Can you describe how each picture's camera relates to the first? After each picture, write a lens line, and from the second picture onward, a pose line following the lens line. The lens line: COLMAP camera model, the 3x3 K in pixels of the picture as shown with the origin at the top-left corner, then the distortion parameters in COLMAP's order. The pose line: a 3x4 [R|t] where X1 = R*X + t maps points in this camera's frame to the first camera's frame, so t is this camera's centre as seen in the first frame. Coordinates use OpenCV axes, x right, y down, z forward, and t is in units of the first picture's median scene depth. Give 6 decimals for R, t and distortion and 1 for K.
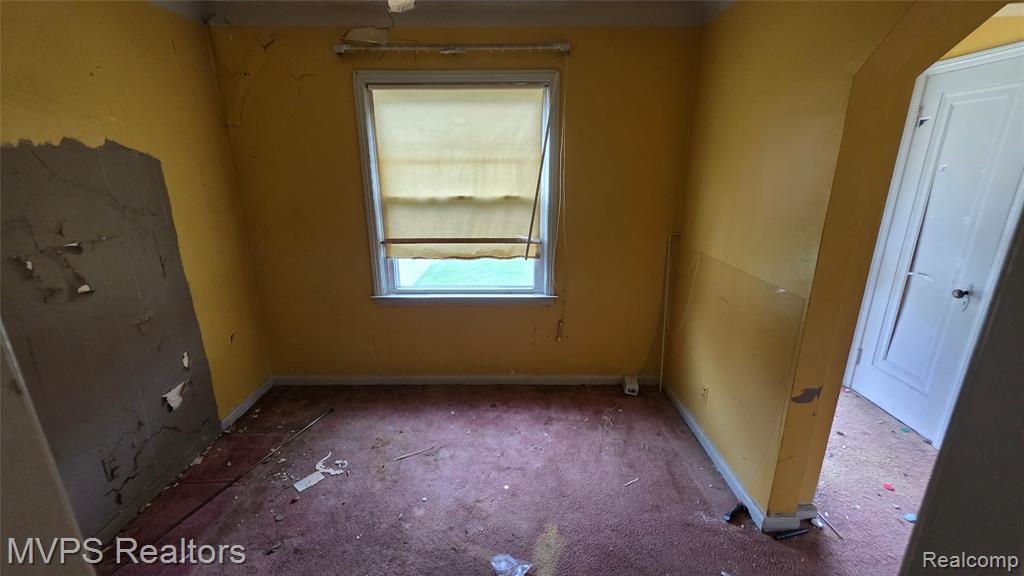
lens RADIAL K [[409.0, 0, 512.0], [0, 409.0, 288.0], [0, 0, 1]] dist [-0.002189, -0.000592]
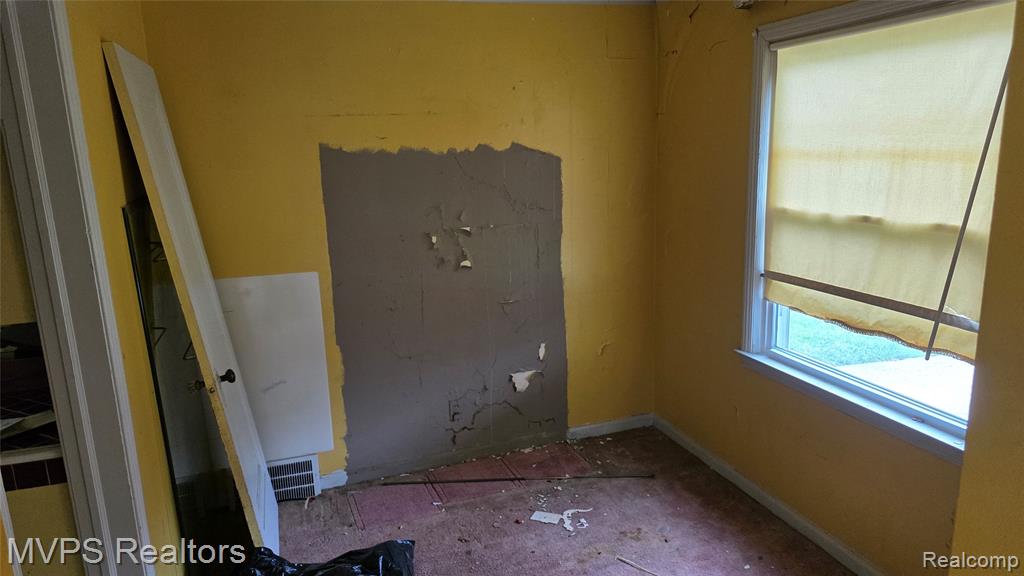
lens RADIAL K [[668.4, 0, 514.4], [0, 668.4, 302.3], [0, 0, 1]] dist [0.057343, -0.001997]
pose [[0.338757, 0.207692, -0.917665, 0.669316], [-0.241615, 0.961827, 0.128494, -0.135250], [0.909322, 0.178193, 0.376007, 0.284705]]
